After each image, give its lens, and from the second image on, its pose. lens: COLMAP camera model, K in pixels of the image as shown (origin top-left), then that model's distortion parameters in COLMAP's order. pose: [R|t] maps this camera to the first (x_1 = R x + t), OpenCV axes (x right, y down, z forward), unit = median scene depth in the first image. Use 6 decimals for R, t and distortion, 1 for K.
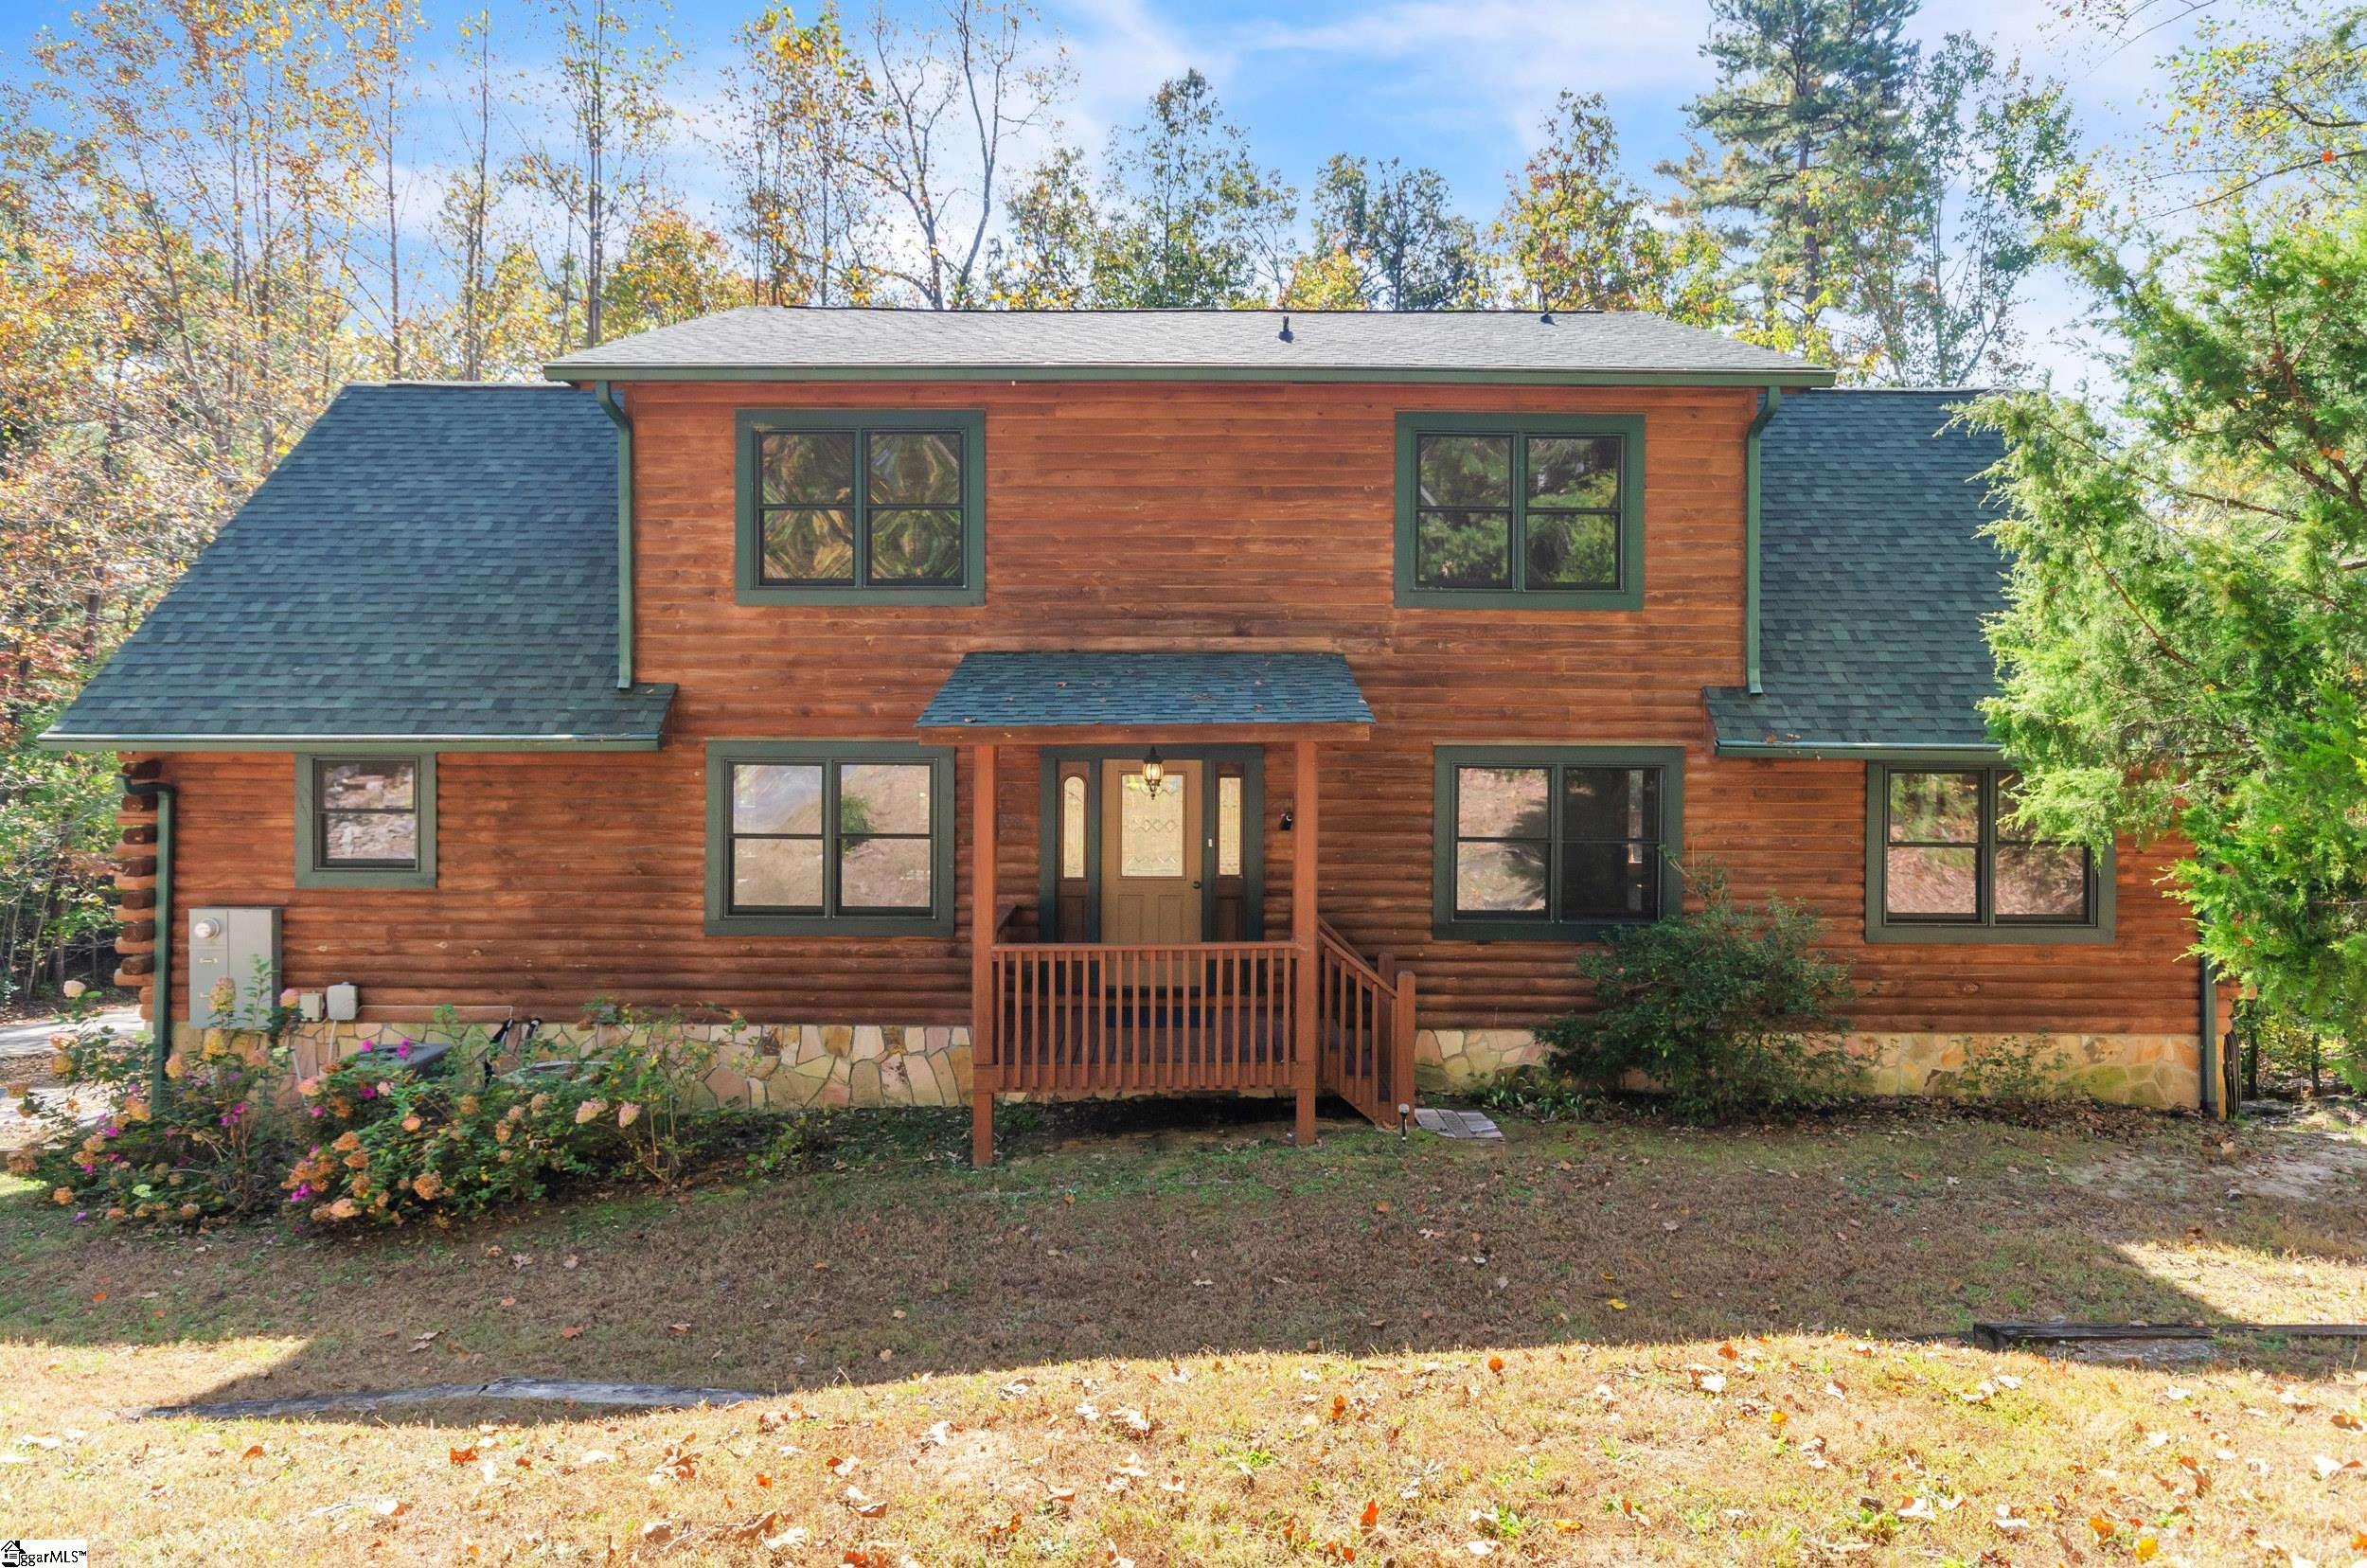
lens RADIAL K [[1429.8, 0, 1183.5], [0, 1429.8, 784.0], [0, 0, 1]] dist [0.017887, -0.042434]
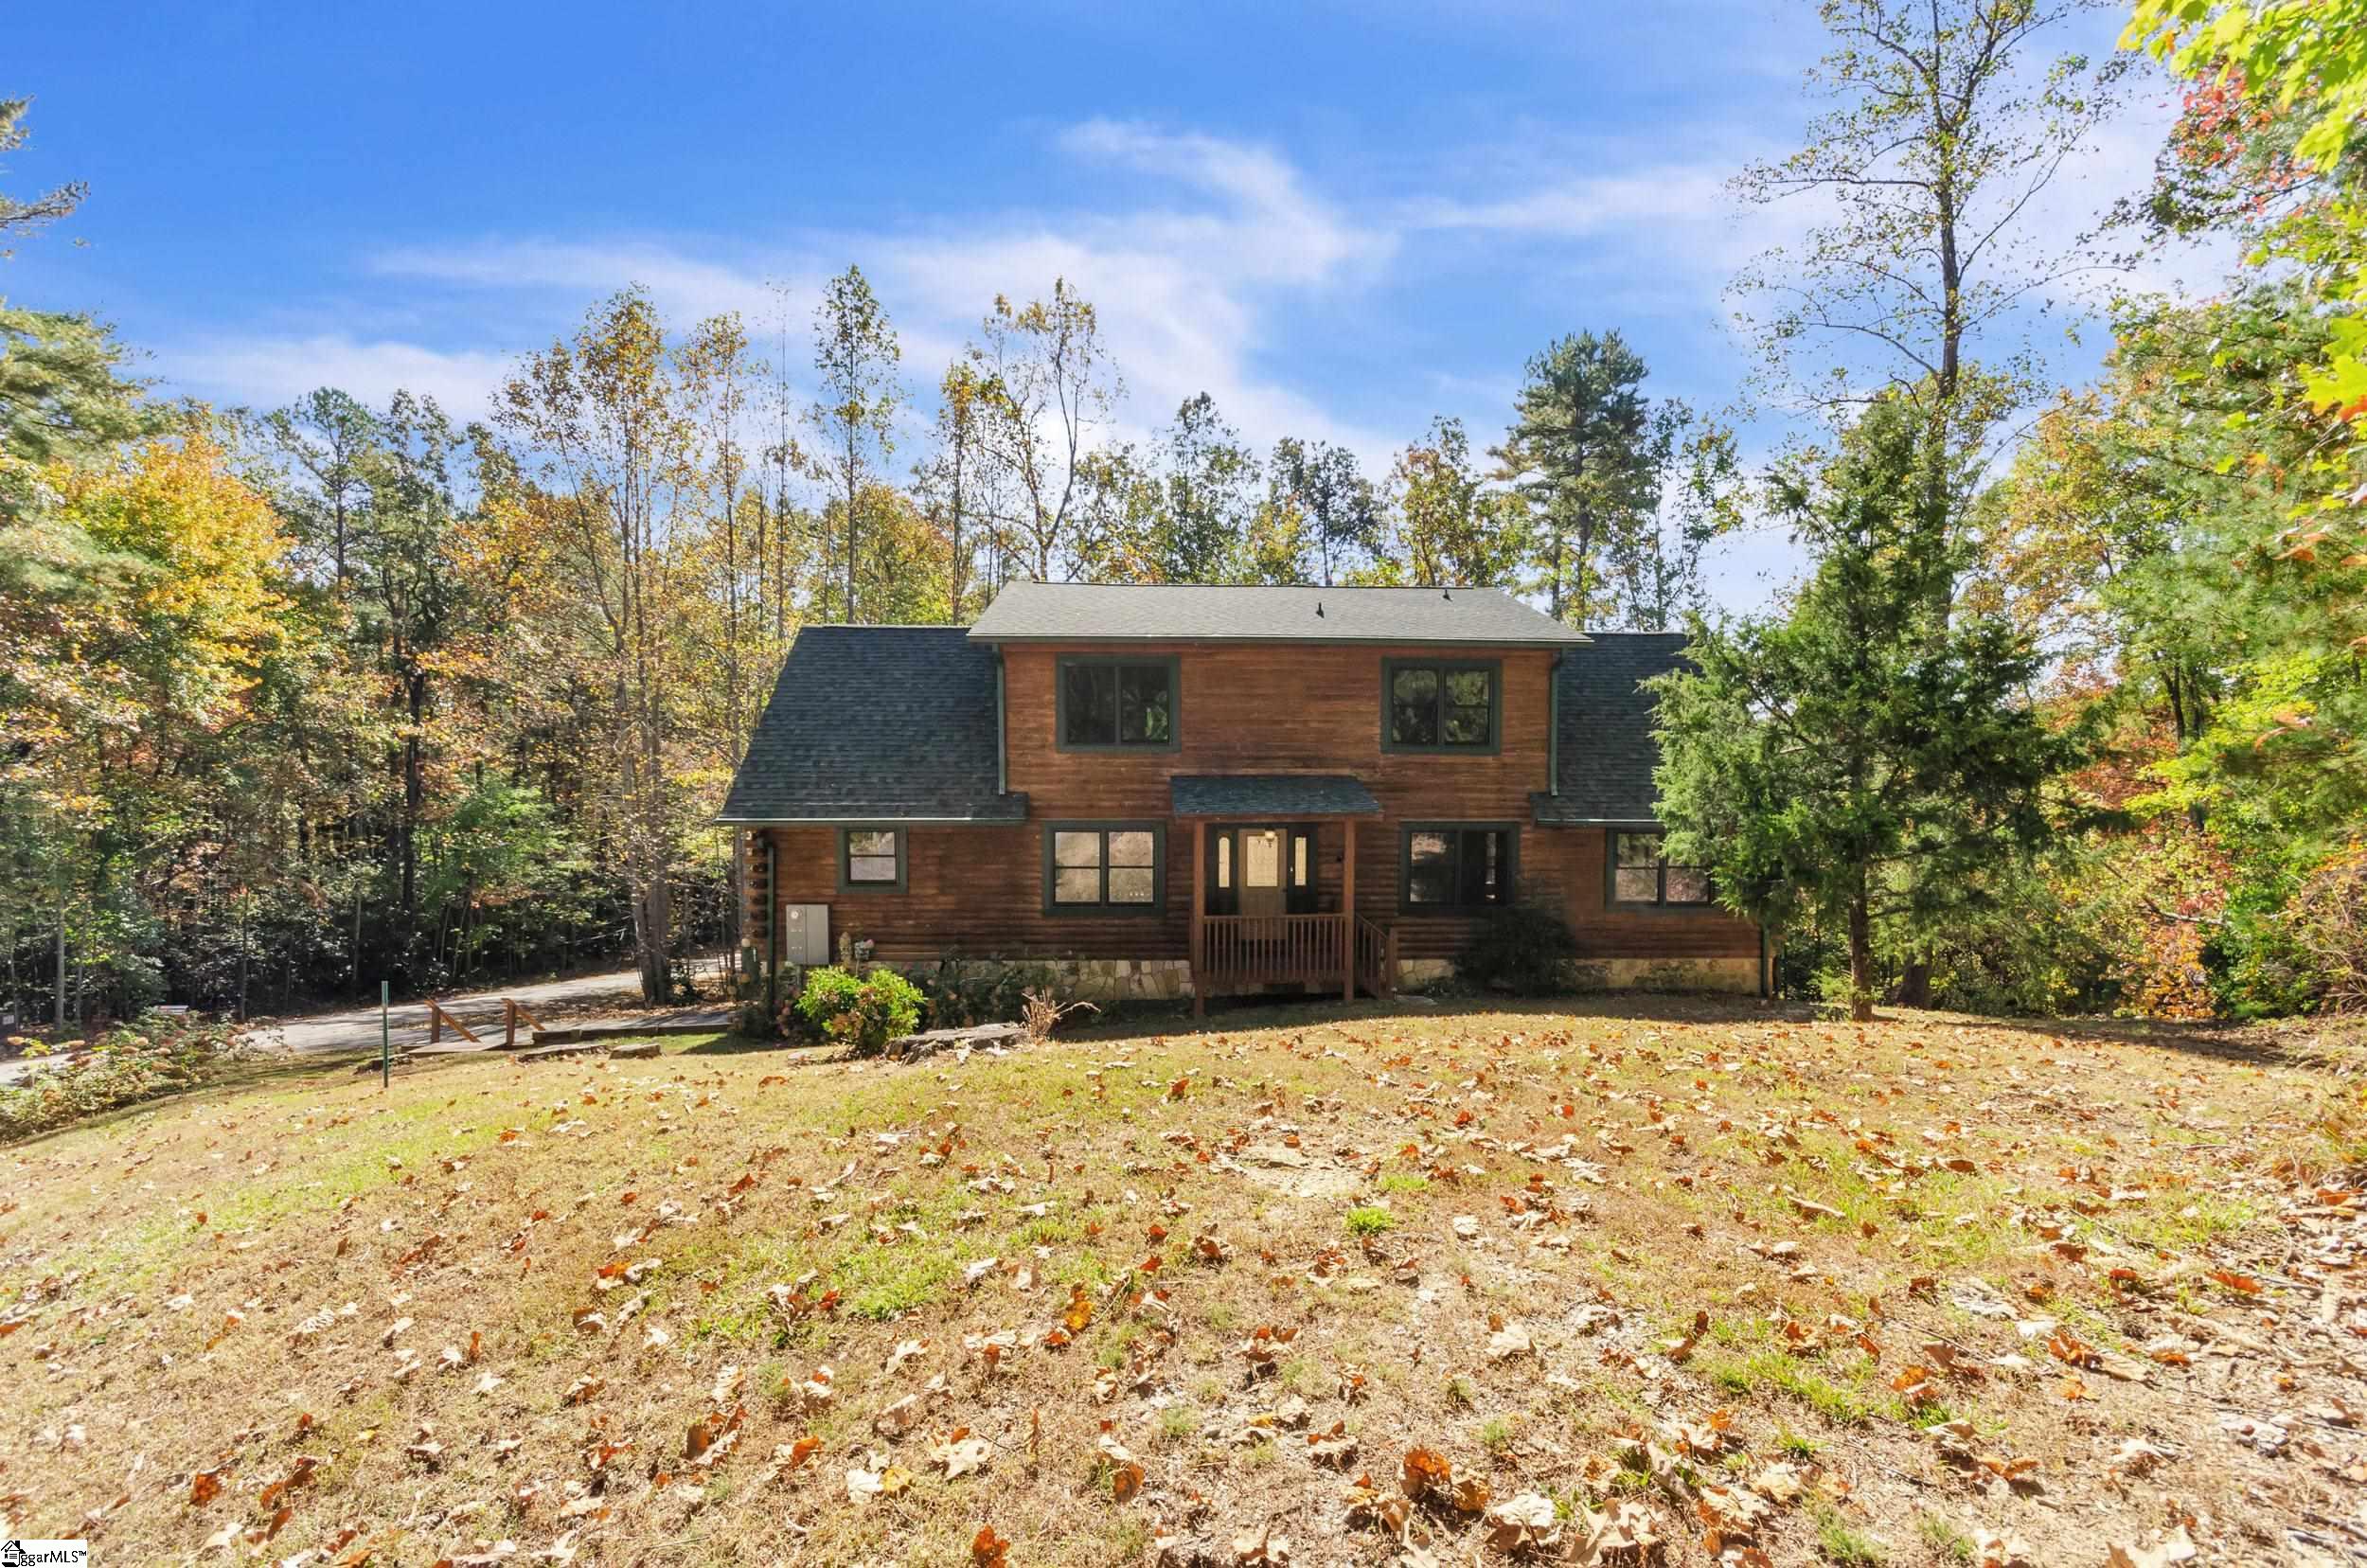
lens RADIAL K [[1019.8, 0, 1182.9], [0, 1019.8, 883.4], [0, 0, 1]] dist [0.000292, 0.000022]
pose [[0.999169, -0.006157, 0.040282, -0.192977], [0.004584, 0.999228, 0.039027, 0.003430], [-0.040491, -0.038810, 0.998426, -0.445979]]
